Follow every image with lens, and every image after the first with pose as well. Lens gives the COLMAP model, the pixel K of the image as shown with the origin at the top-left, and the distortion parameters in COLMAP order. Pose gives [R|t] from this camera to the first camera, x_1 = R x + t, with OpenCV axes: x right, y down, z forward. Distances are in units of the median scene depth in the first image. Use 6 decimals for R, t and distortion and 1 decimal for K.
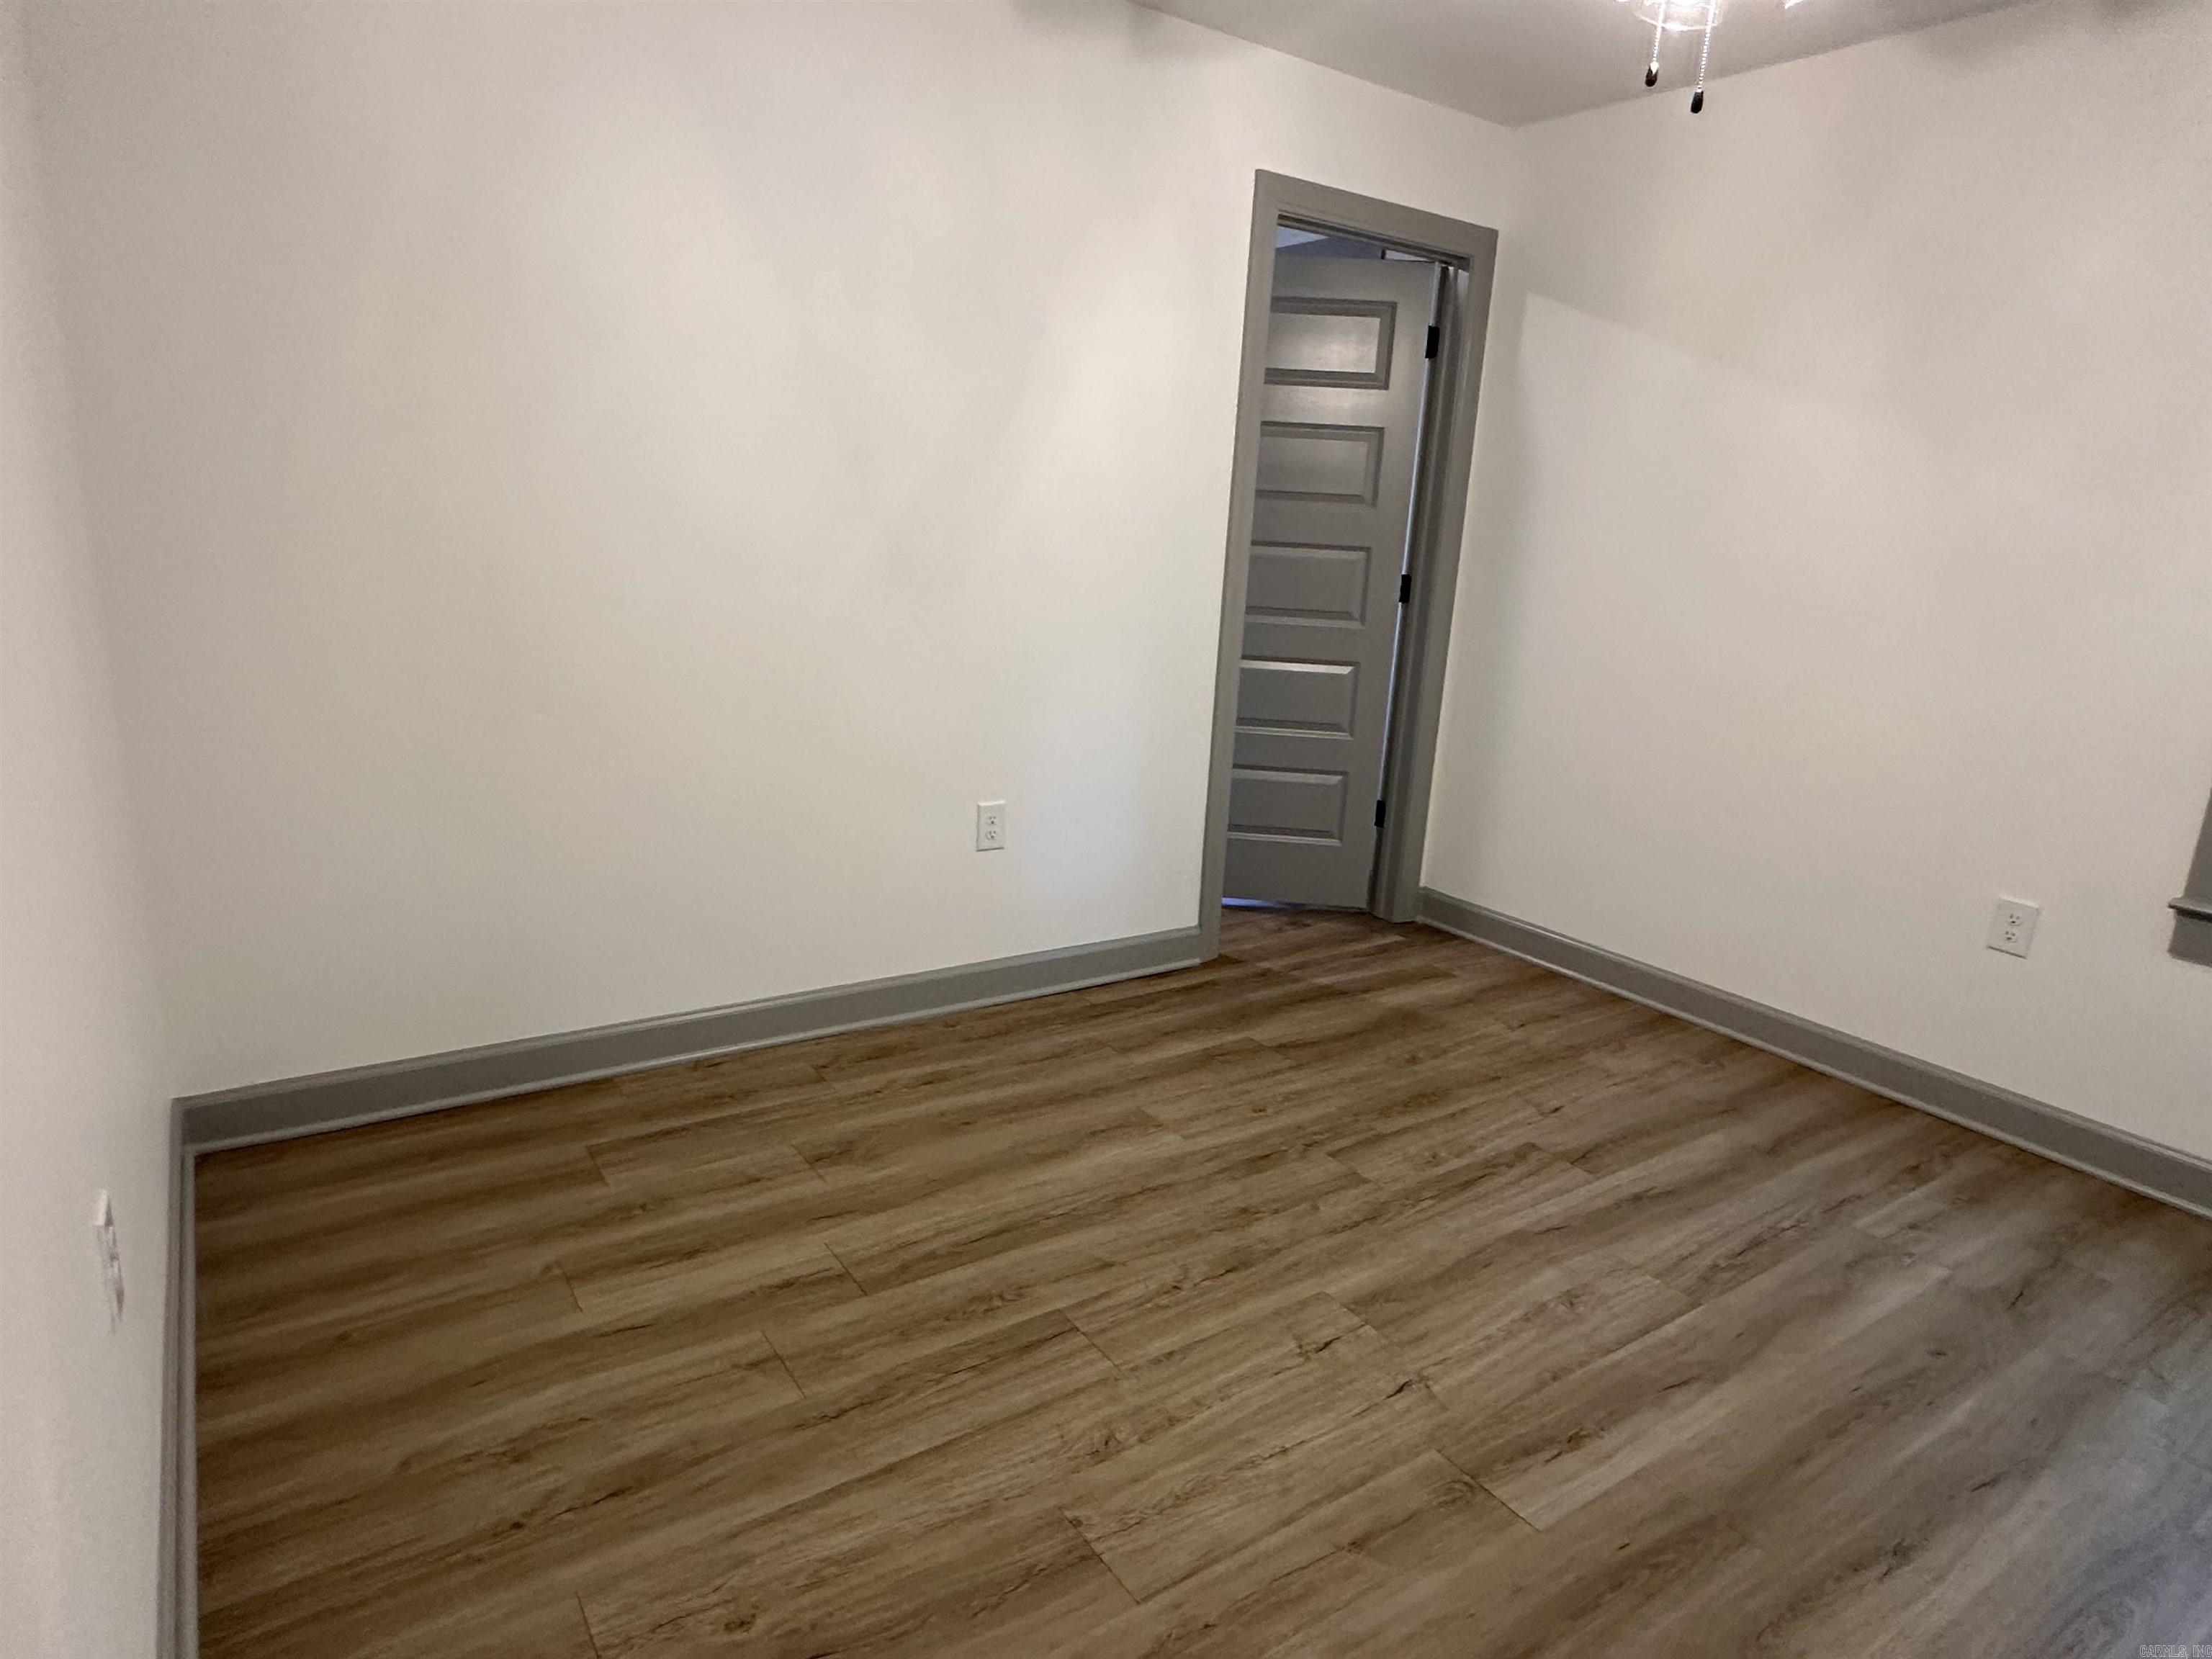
lens RADIAL K [[1279.7, 0, 1110.2], [0, 1279.7, 842.0], [0, 0, 1]] dist [-0.006113, 0.002566]
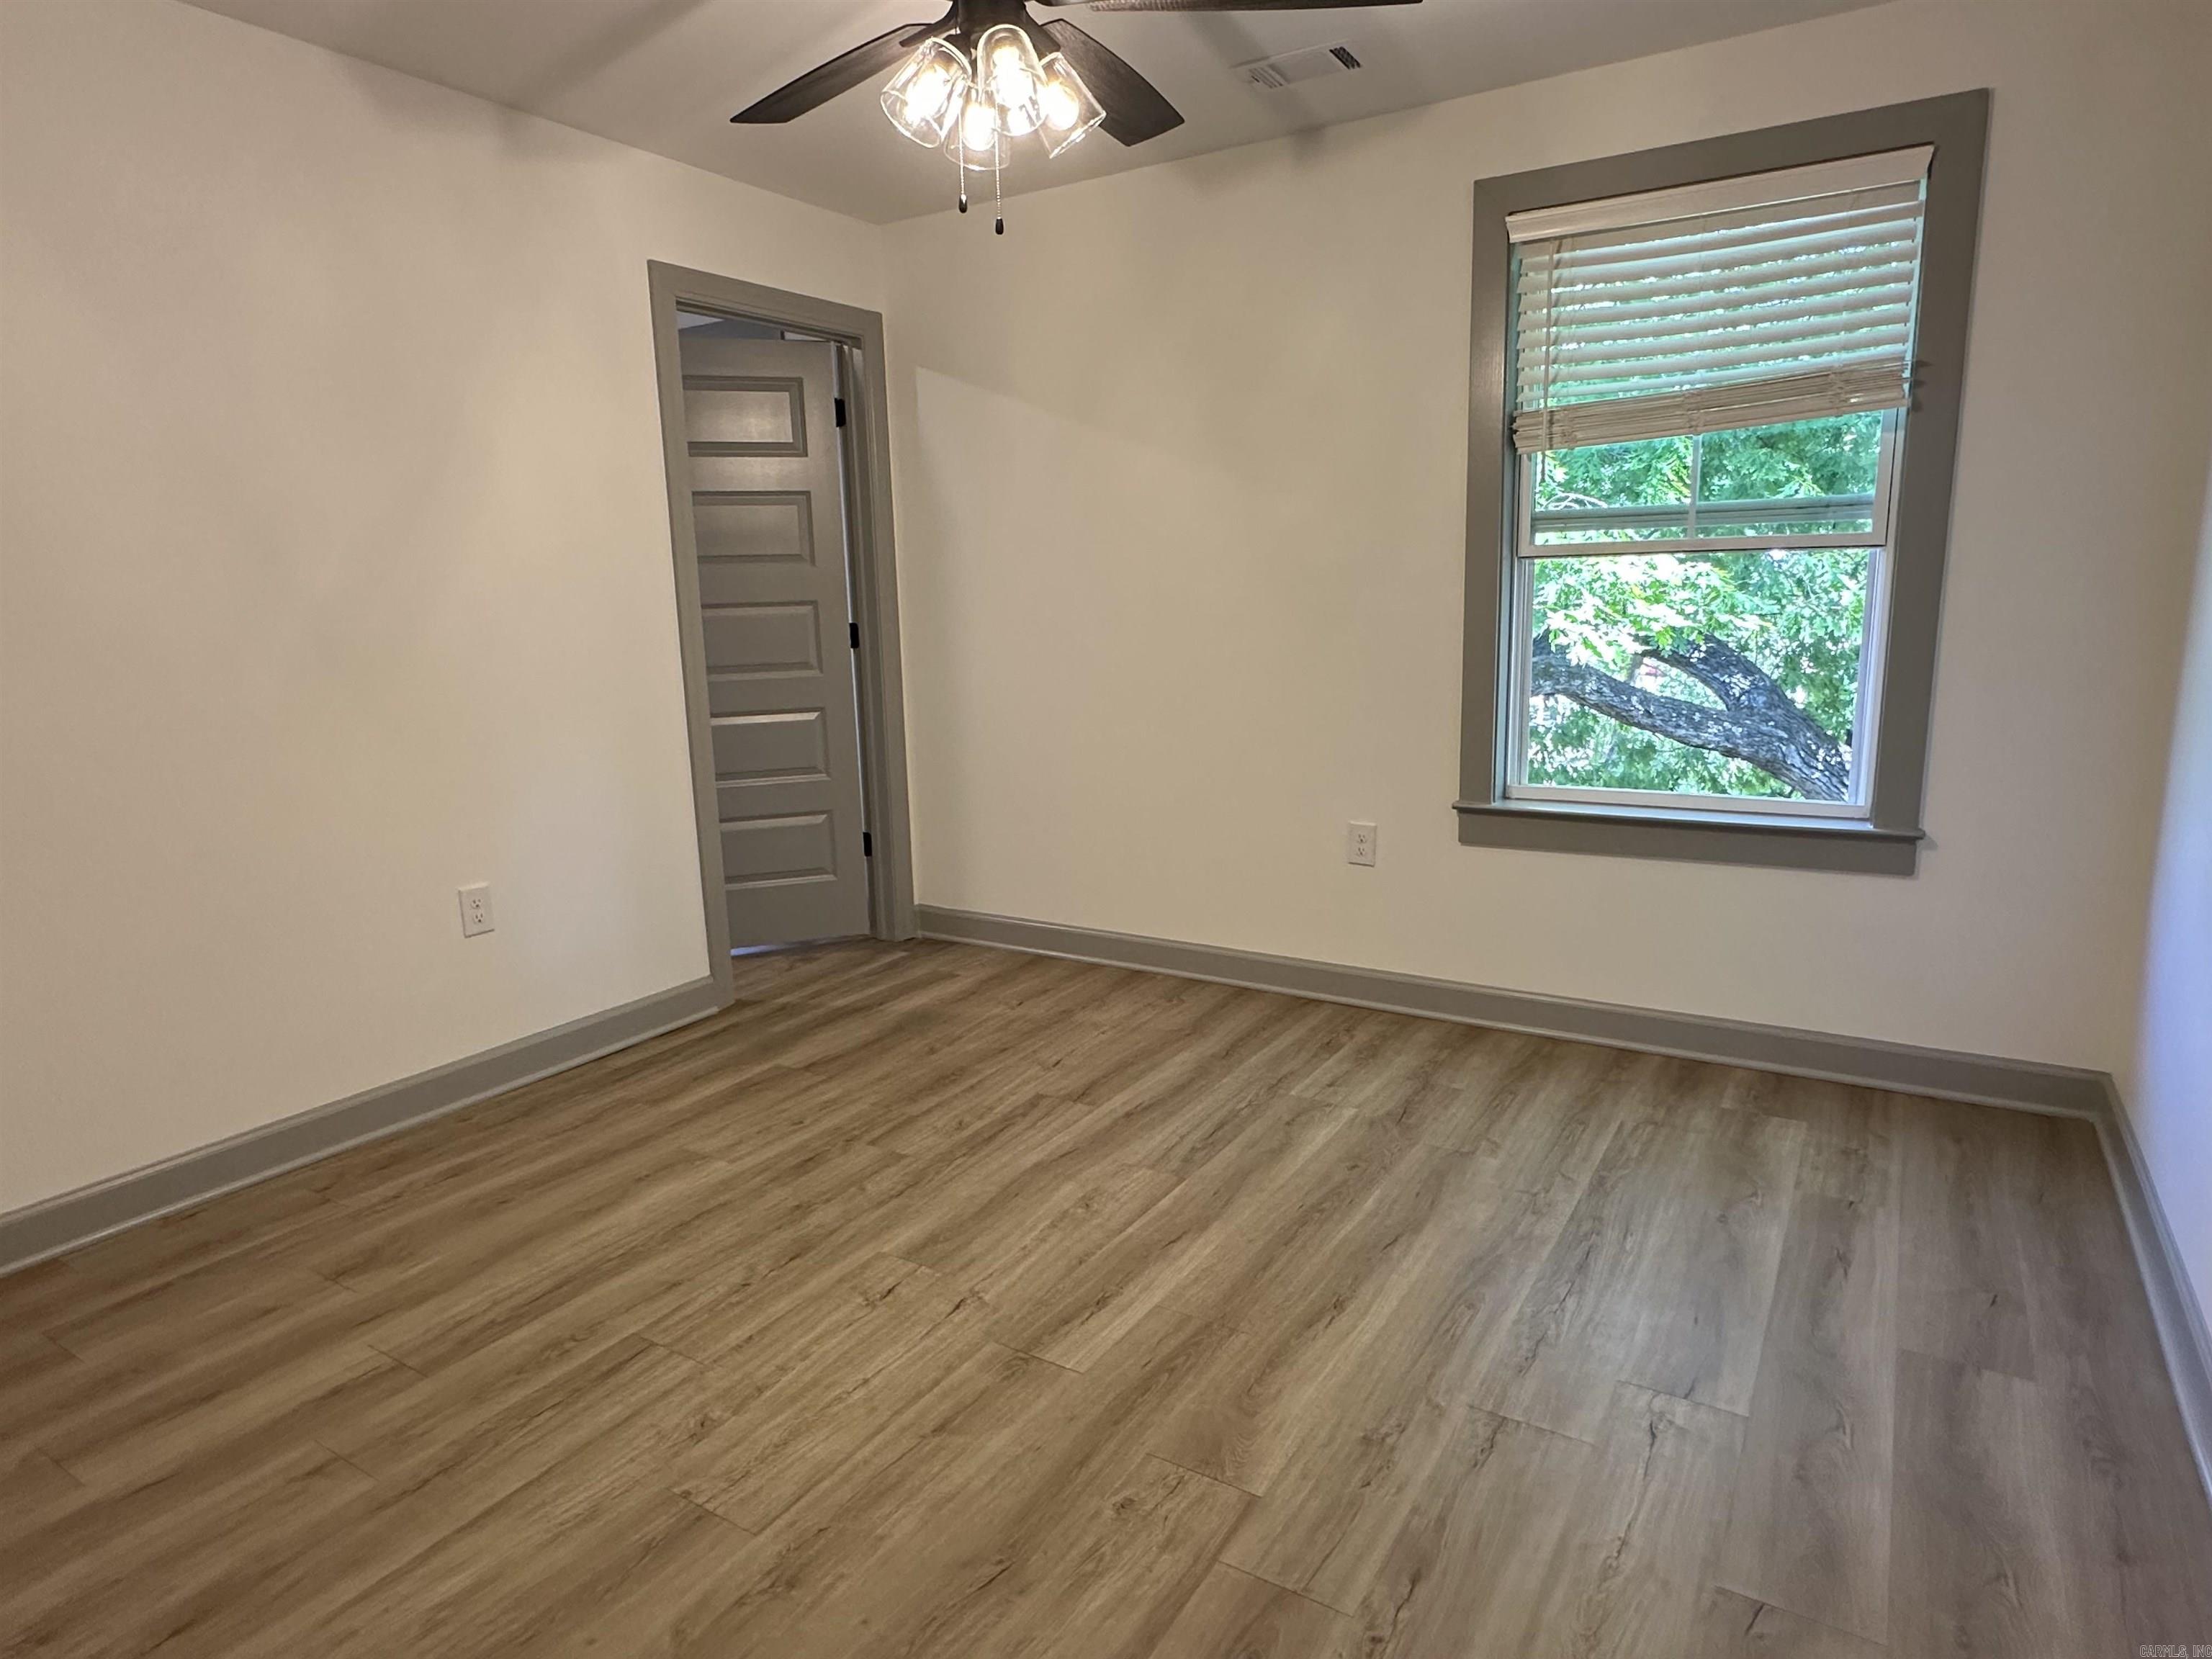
lens RADIAL K [[1279.5, 0, 1101.3], [0, 1279.5, 843.2], [0, 0, 1]] dist [-0.003269, 0.000009]
pose [[0.915264, -0.155406, 0.371673, -0.014881], [0.172581, 0.984907, -0.013175, 0.045610], [-0.364016, 0.076203, 0.928270, -0.123149]]
